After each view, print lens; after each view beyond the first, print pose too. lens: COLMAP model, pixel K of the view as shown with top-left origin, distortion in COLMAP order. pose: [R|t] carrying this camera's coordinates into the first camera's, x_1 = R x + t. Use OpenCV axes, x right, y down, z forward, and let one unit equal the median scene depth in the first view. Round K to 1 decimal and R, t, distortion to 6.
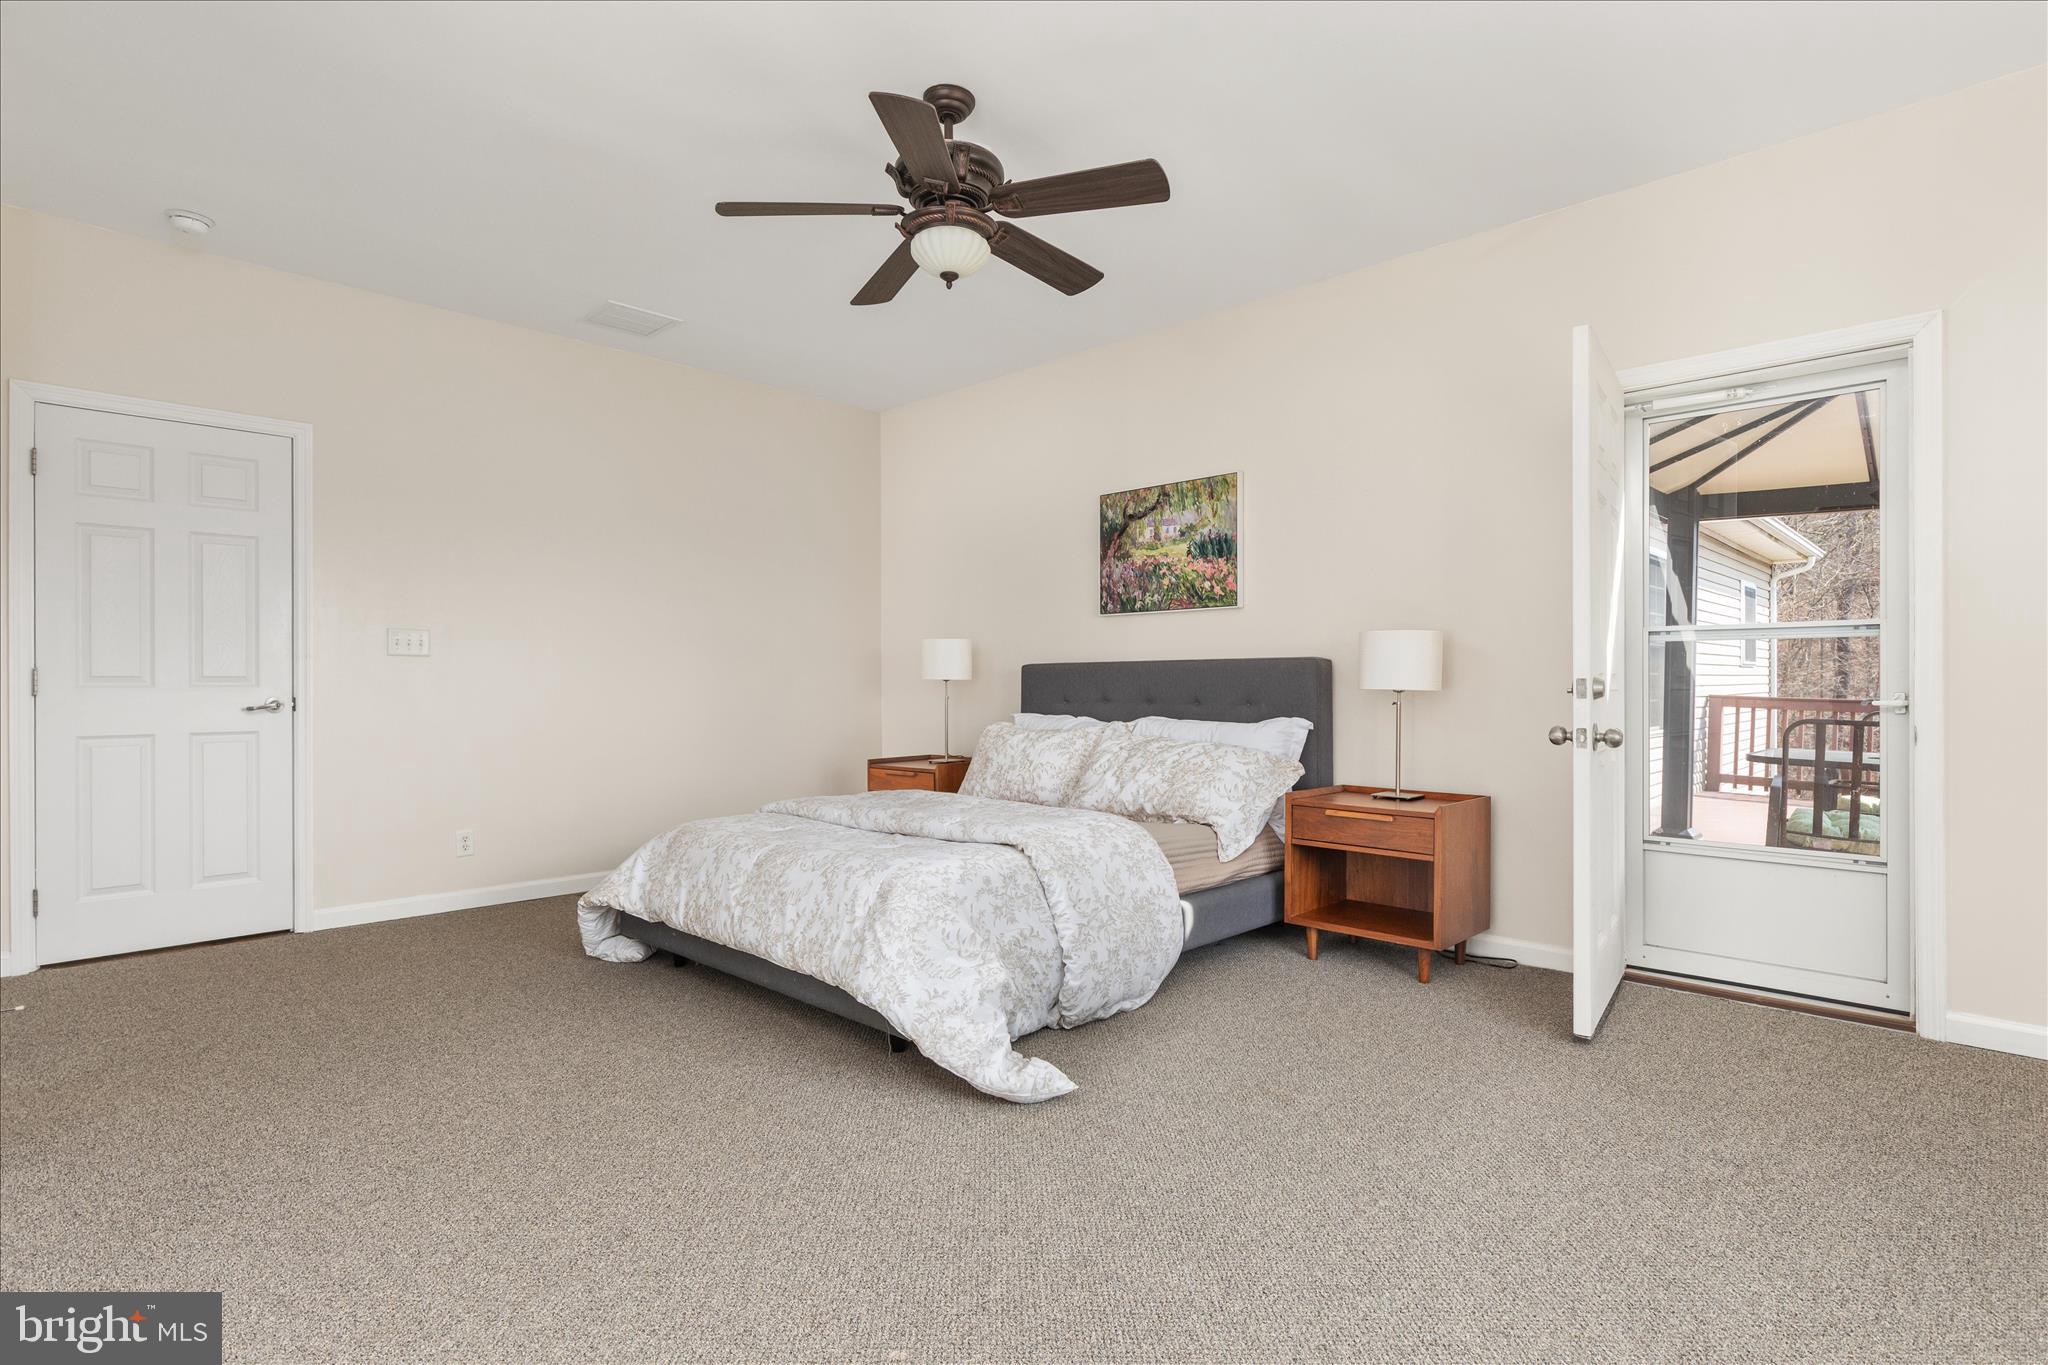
lens RADIAL K [[935.5, 0, 1007.7], [0, 935.5, 691.6], [0, 0, 1]] dist [0.005150, 0.000252]
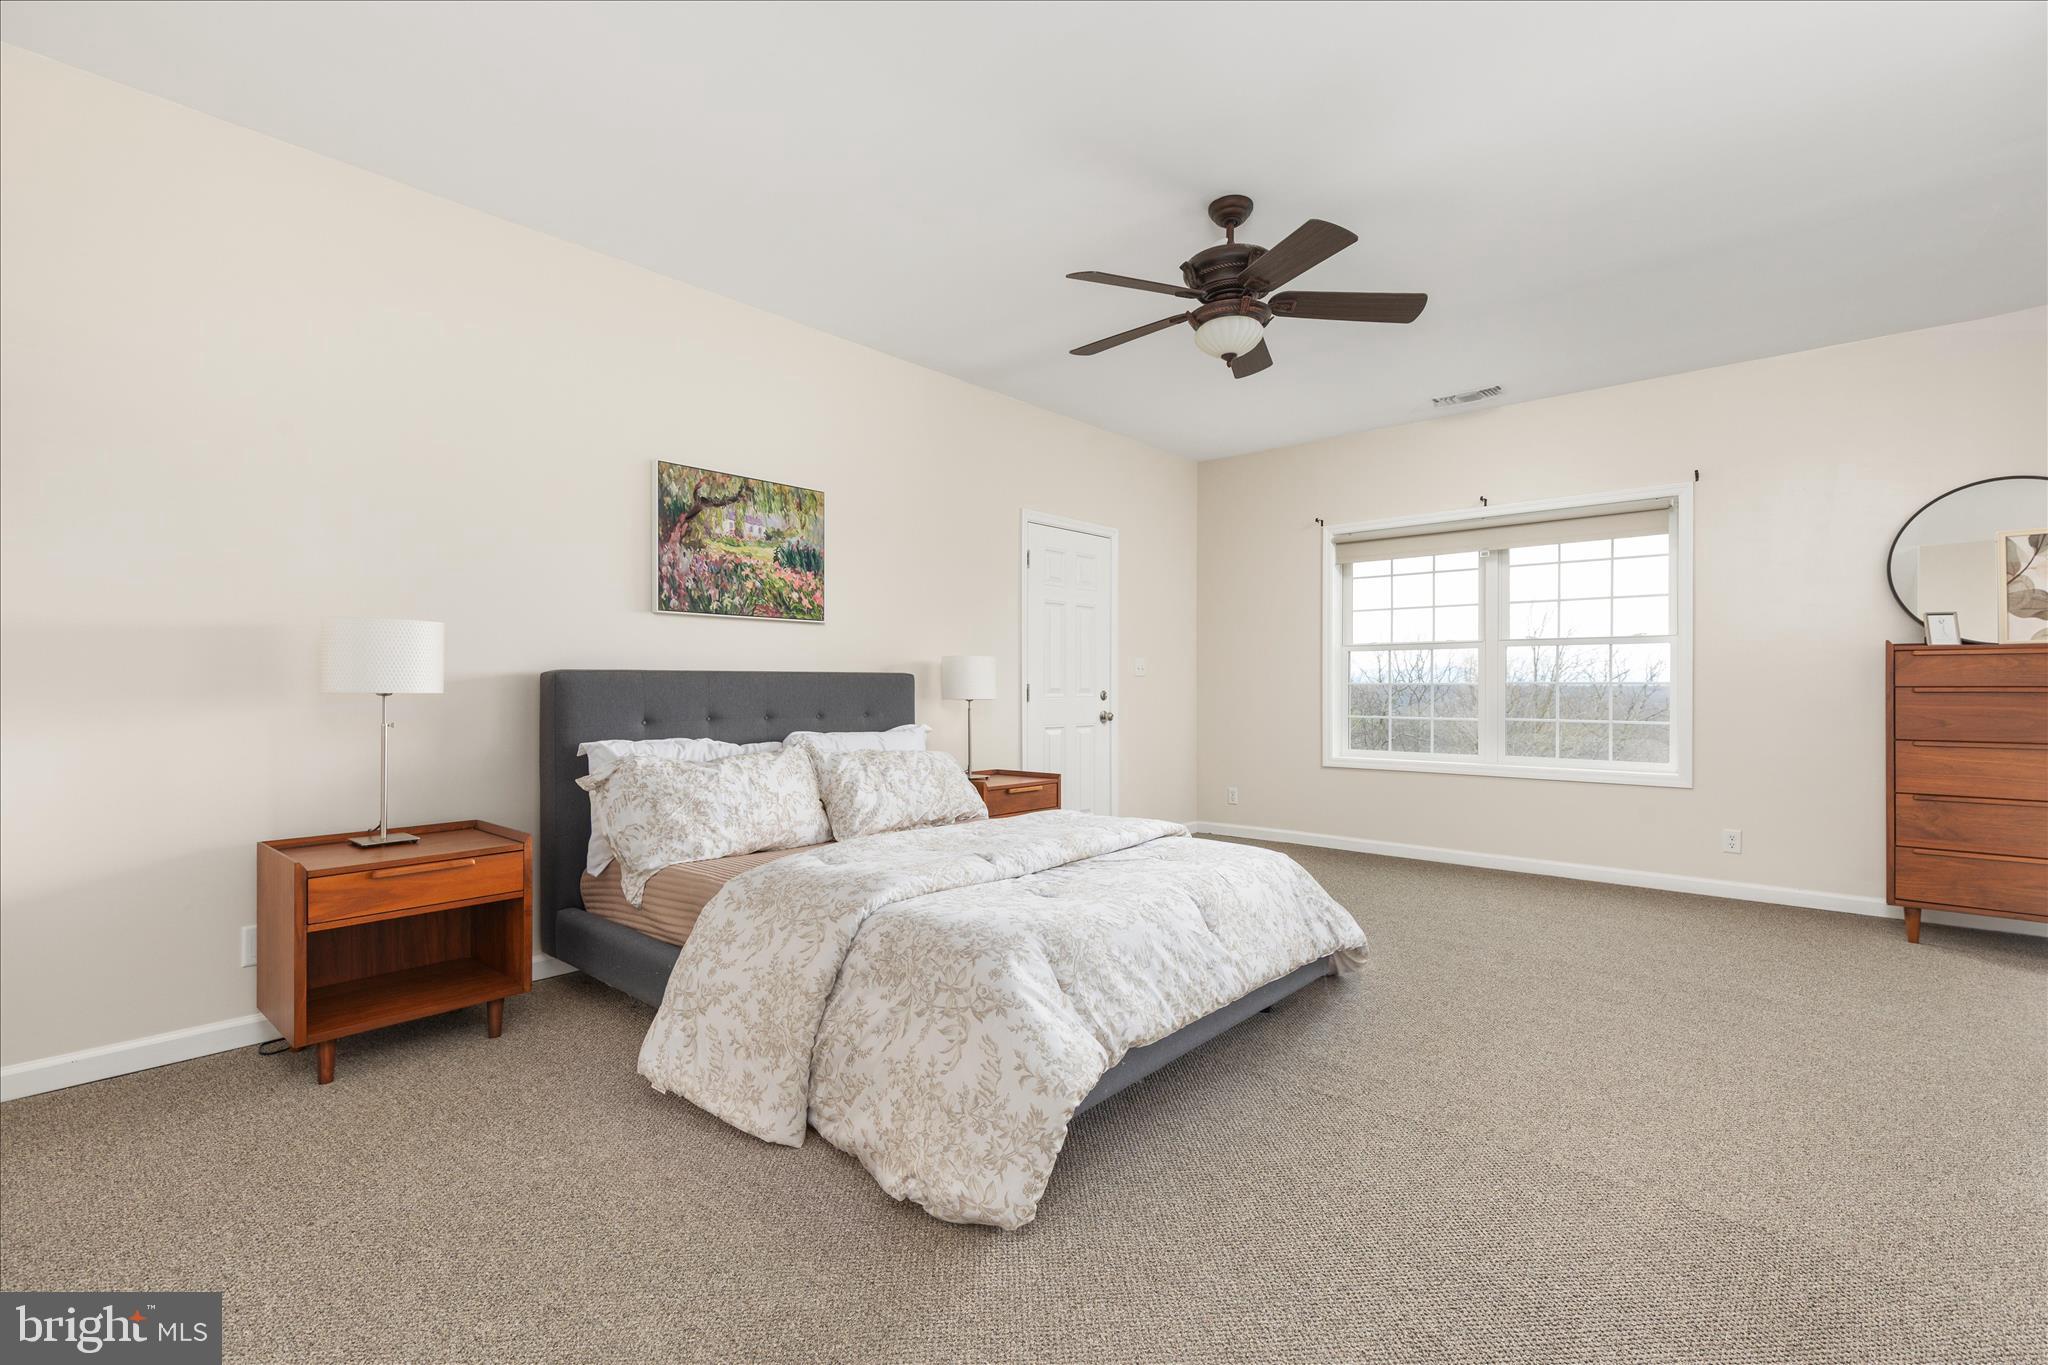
lens RADIAL K [[935.5, 0, 1015.0], [0, 935.5, 685.6], [0, 0, 1]] dist [0.005150, 0.000252]
pose [[-0.012426, -0.009426, 0.999878, -0.755282], [-0.002509, 0.999953, 0.009395, -0.028537], [-0.999920, -0.002392, -0.012449, 0.758545]]
